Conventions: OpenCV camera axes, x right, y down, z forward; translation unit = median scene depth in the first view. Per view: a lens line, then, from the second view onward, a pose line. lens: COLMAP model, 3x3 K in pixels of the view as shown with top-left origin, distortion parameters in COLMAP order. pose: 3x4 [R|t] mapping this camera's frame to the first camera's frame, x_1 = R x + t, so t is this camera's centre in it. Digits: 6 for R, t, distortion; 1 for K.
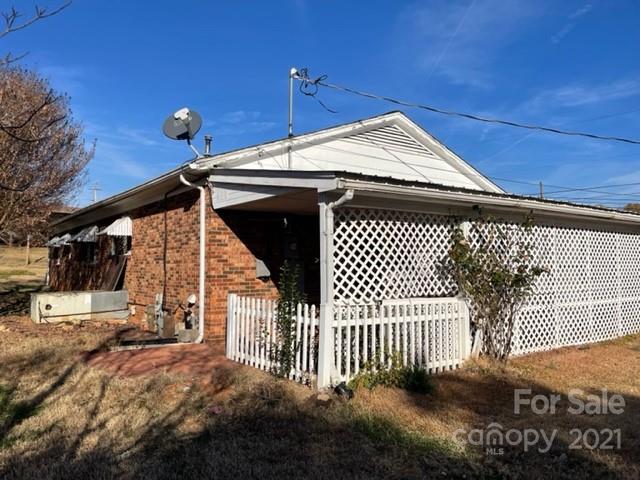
lens RADIAL K [[483.1, 0, 325.9], [0, 483.1, 243.7], [0, 0, 1]] dist [0.102648, -0.129135]
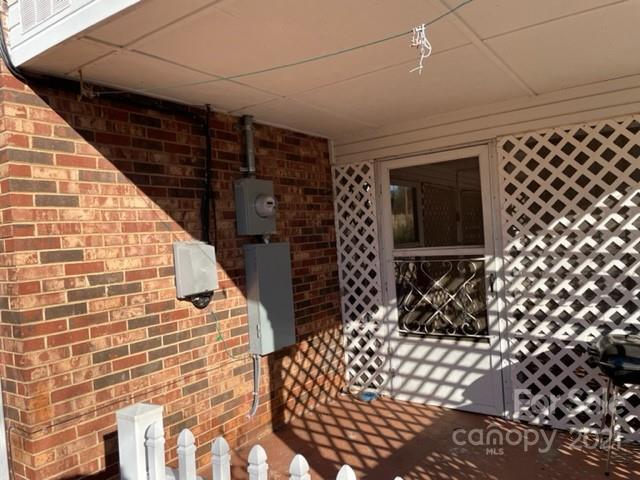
lens RADIAL K [[483.1, 0, 325.9], [0, 483.1, 243.7], [0, 0, 1]] dist [0.102648, -0.129135]
pose [[0.946868, -0.063499, 0.315293, -0.150907], [0.049785, 0.997438, 0.051371, 0.020021], [-0.317747, -0.032945, 0.947603, 0.647938]]
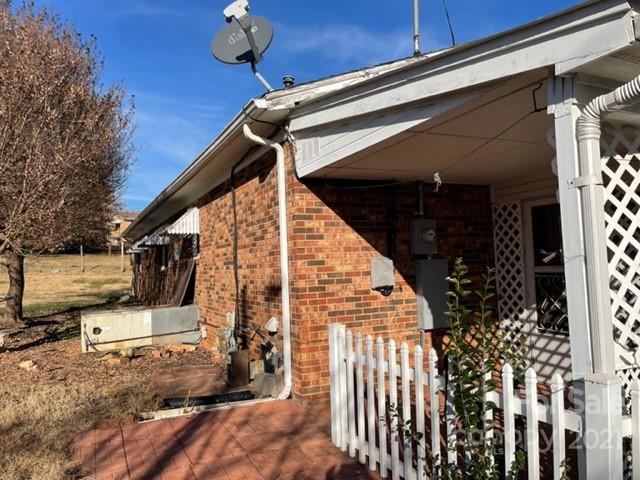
lens RADIAL K [[483.1, 0, 325.9], [0, 483.1, 243.7], [0, 0, 1]] dist [0.102648, -0.129135]
pose [[0.981911, -0.041995, -0.184627, -0.085754], [0.042623, 0.999091, -0.000570, 0.011729], [0.184483, -0.007310, 0.982809, 0.394213]]
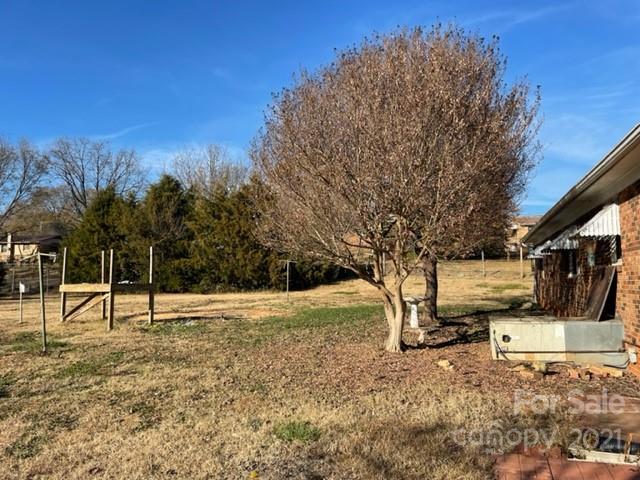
lens RADIAL K [[483.5, 0, 324.7], [0, 483.5, 235.4], [0, 0, 1]] dist [0.100980, -0.128289]
pose [[0.574613, -0.081079, -0.814400, -0.132351], [0.047803, 0.996707, -0.065500, 0.011397], [0.817028, -0.001293, 0.576596, 0.435105]]
